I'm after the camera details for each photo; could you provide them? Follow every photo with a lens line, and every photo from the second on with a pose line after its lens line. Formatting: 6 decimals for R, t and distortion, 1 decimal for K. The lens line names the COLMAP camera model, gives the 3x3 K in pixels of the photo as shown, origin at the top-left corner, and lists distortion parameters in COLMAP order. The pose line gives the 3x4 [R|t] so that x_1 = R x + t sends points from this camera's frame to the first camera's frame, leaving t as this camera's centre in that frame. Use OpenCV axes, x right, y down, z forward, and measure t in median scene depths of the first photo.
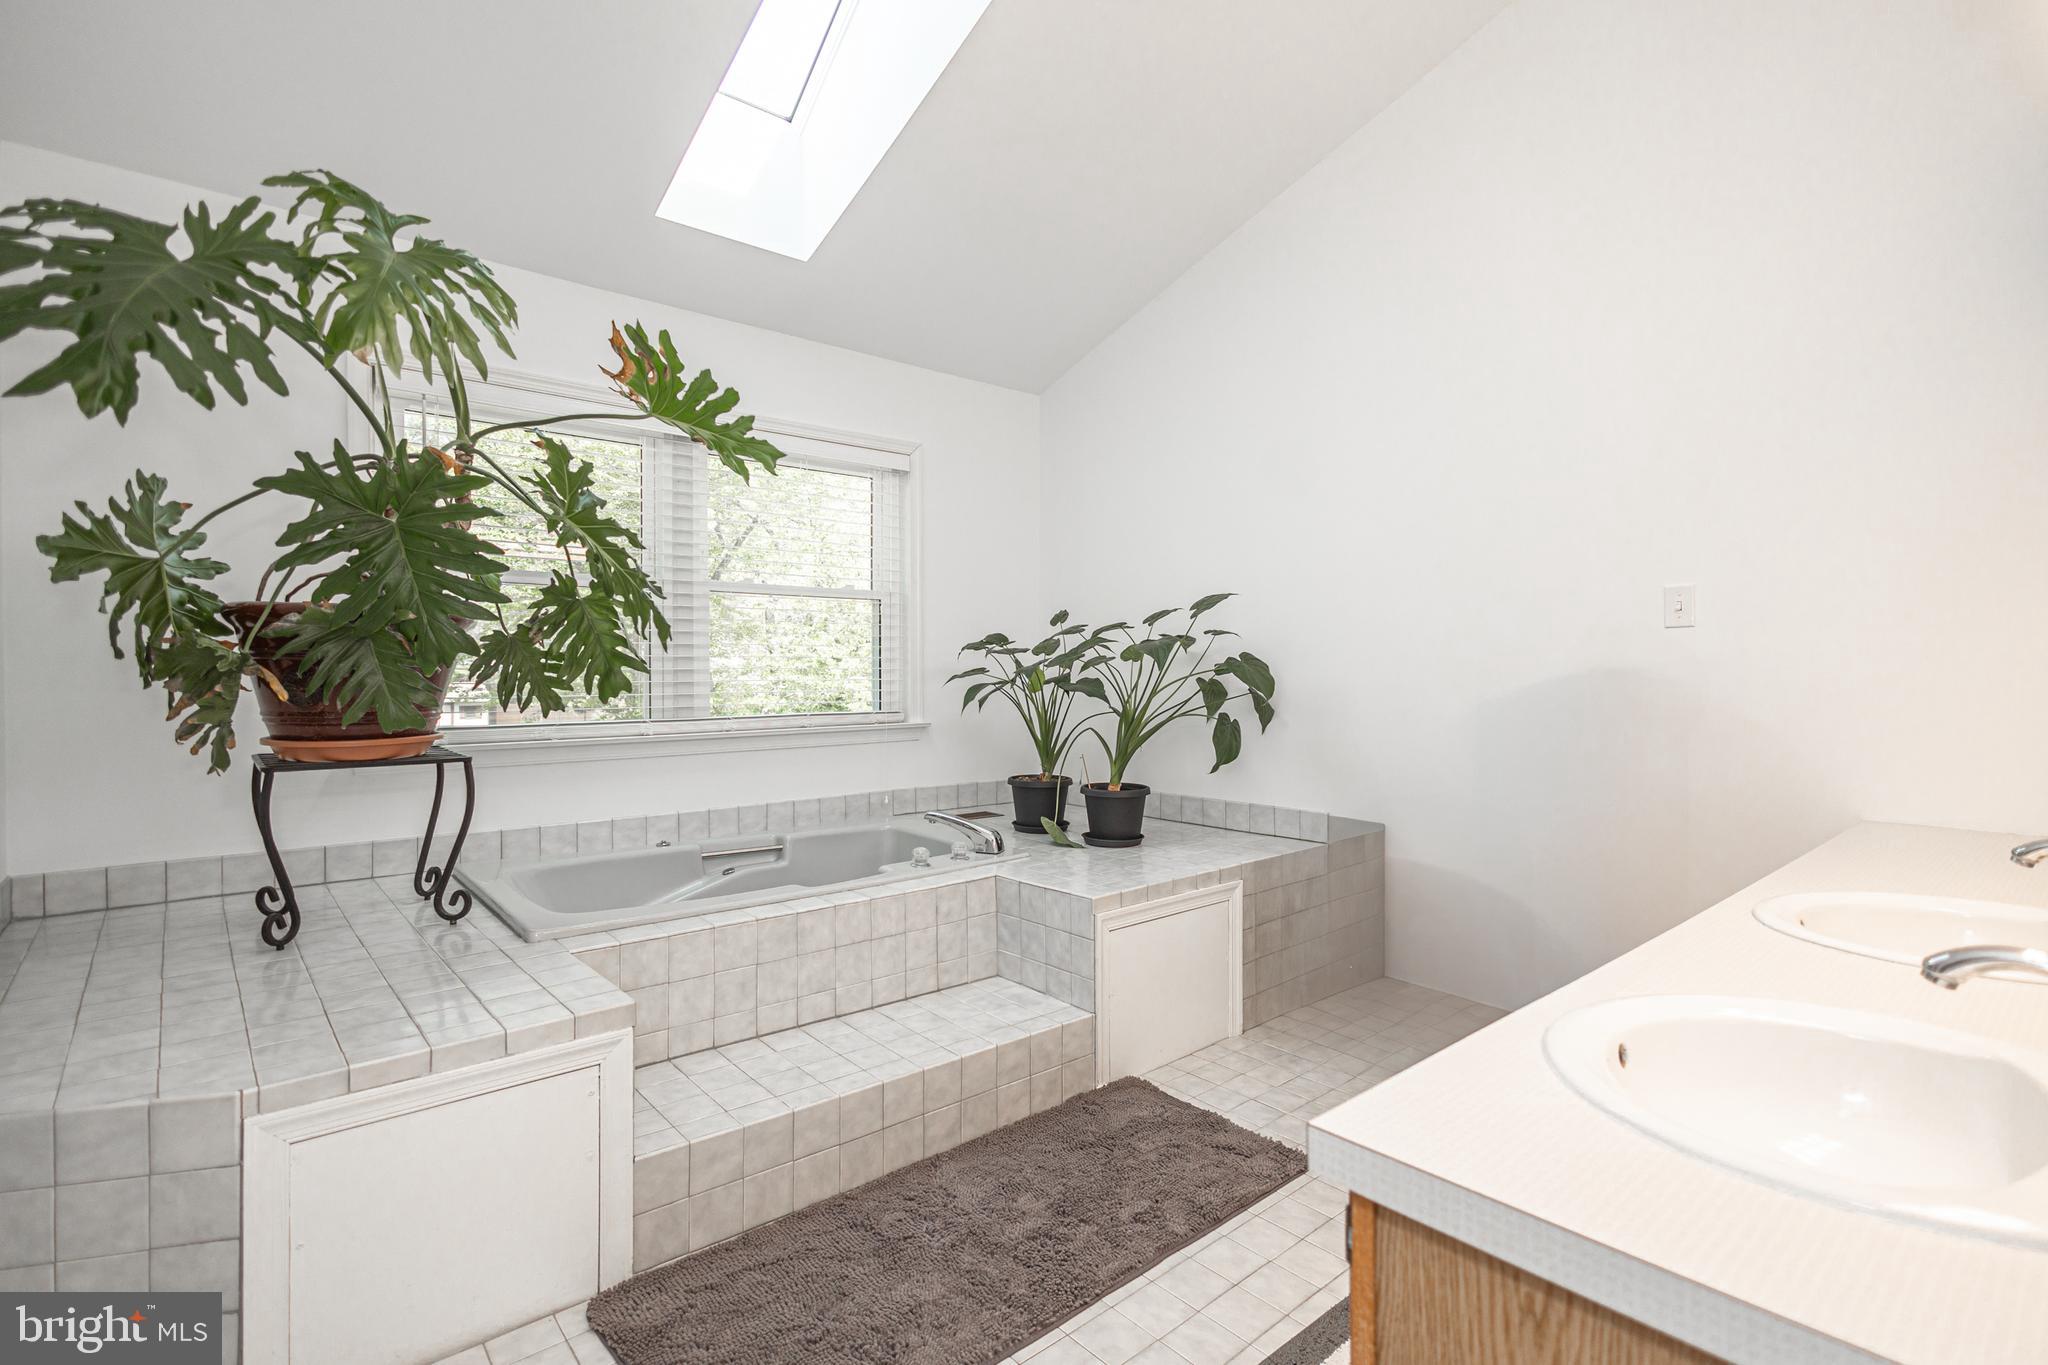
lens RADIAL K [[949.0, 0, 1030.3], [0, 949.0, 680.8], [0, 0, 1]] dist [0.015600, -0.004683]
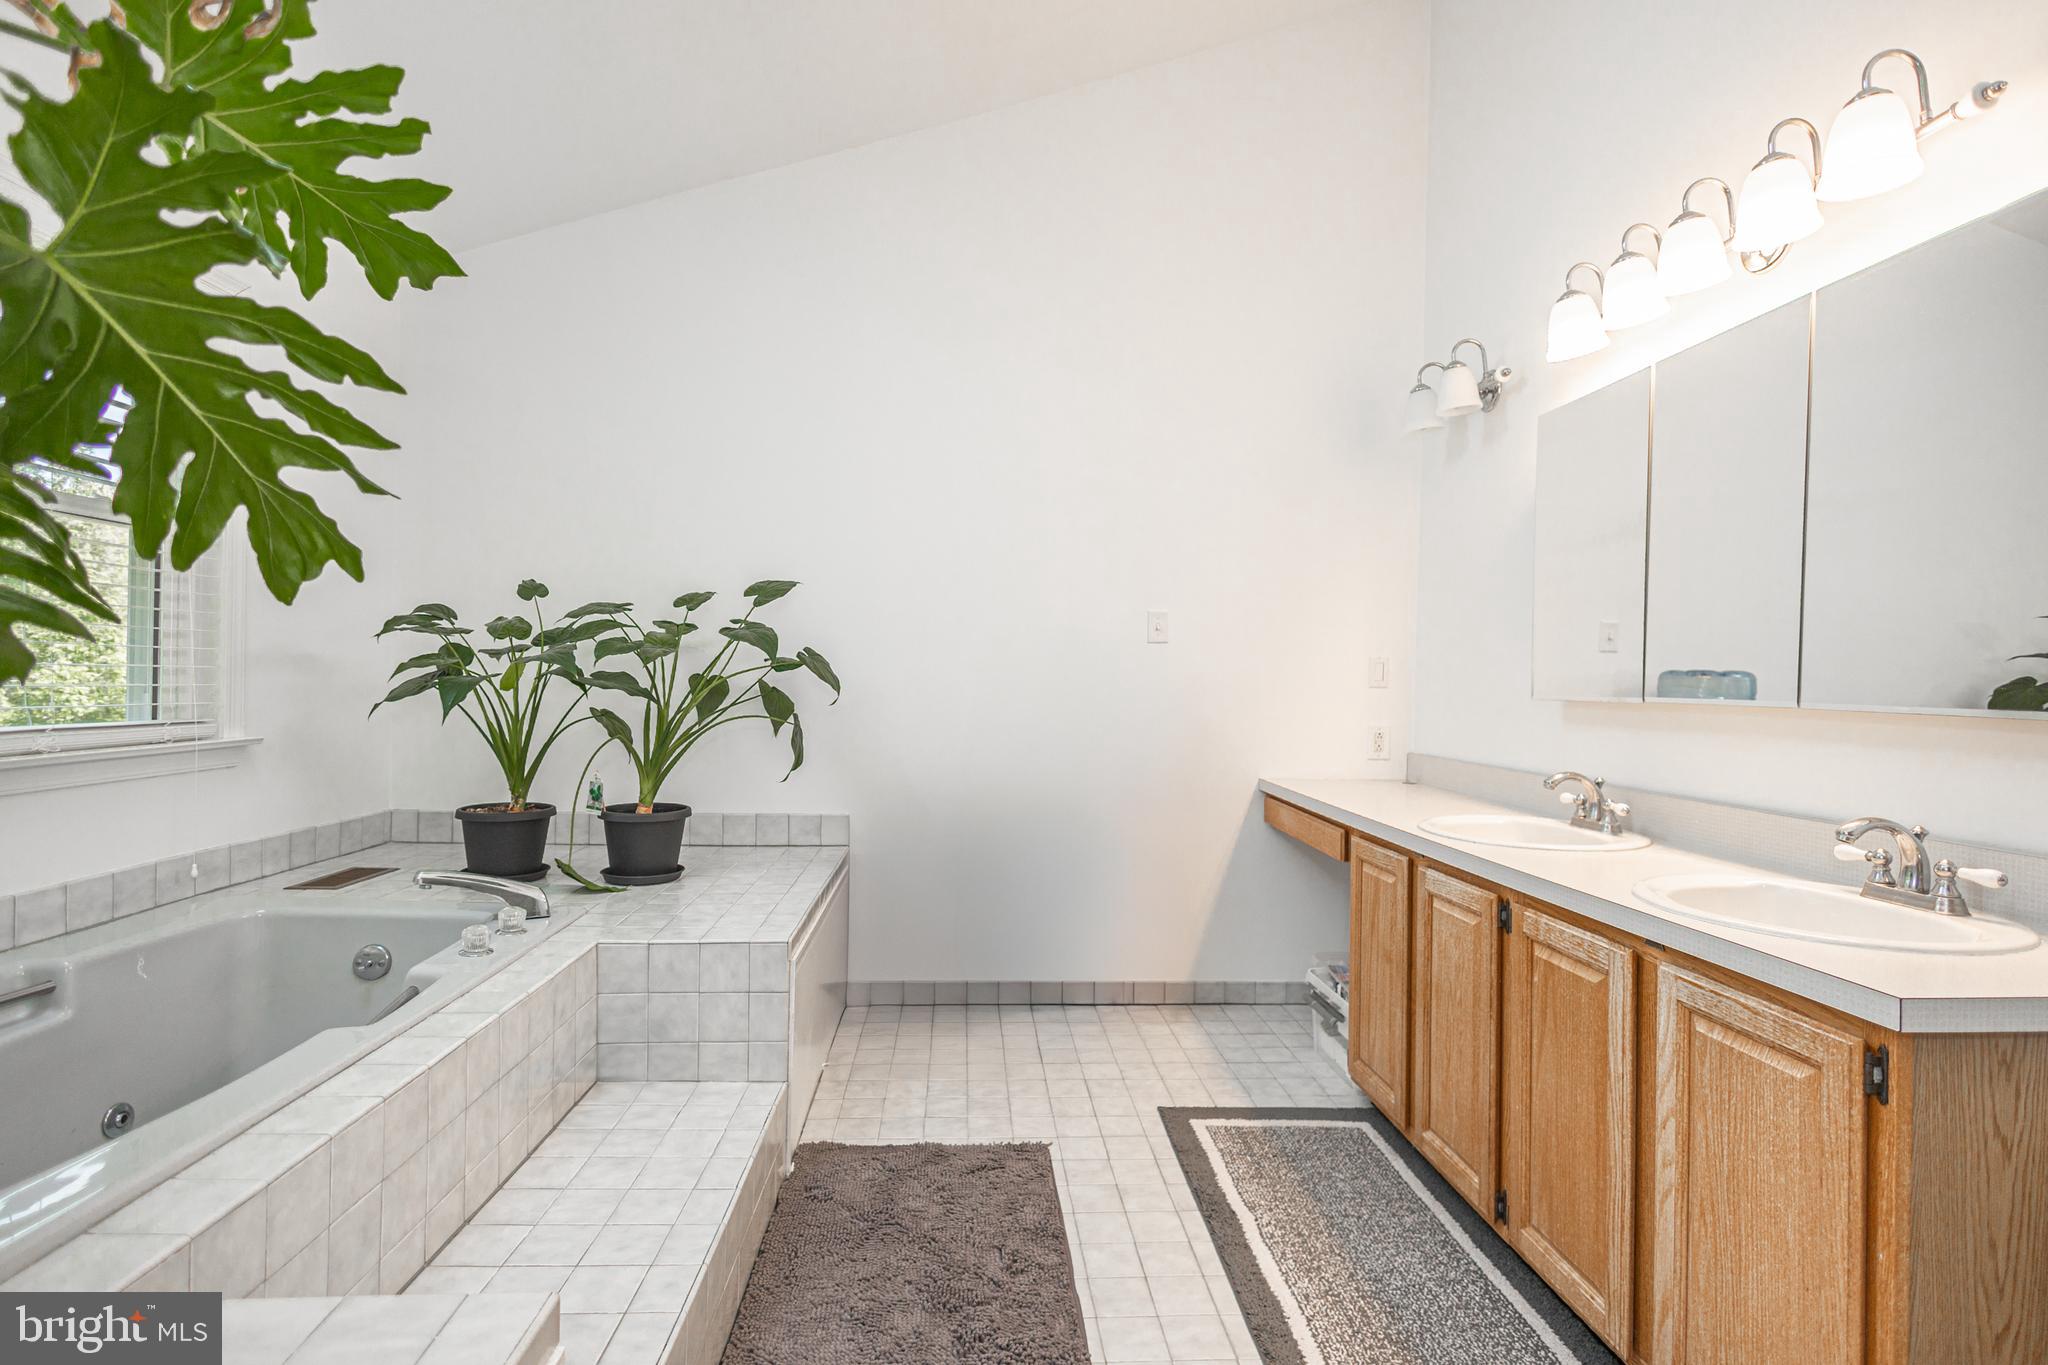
lens RADIAL K [[949.0, 0, 1028.0], [0, 949.0, 682.7], [0, 0, 1]] dist [0.015600, -0.004683]
pose [[0.605324, 0.012435, 0.795882, -0.356728], [-0.012466, 0.999903, -0.006142, 0.006905], [-0.795882, -0.006204, 0.605420, 0.262173]]
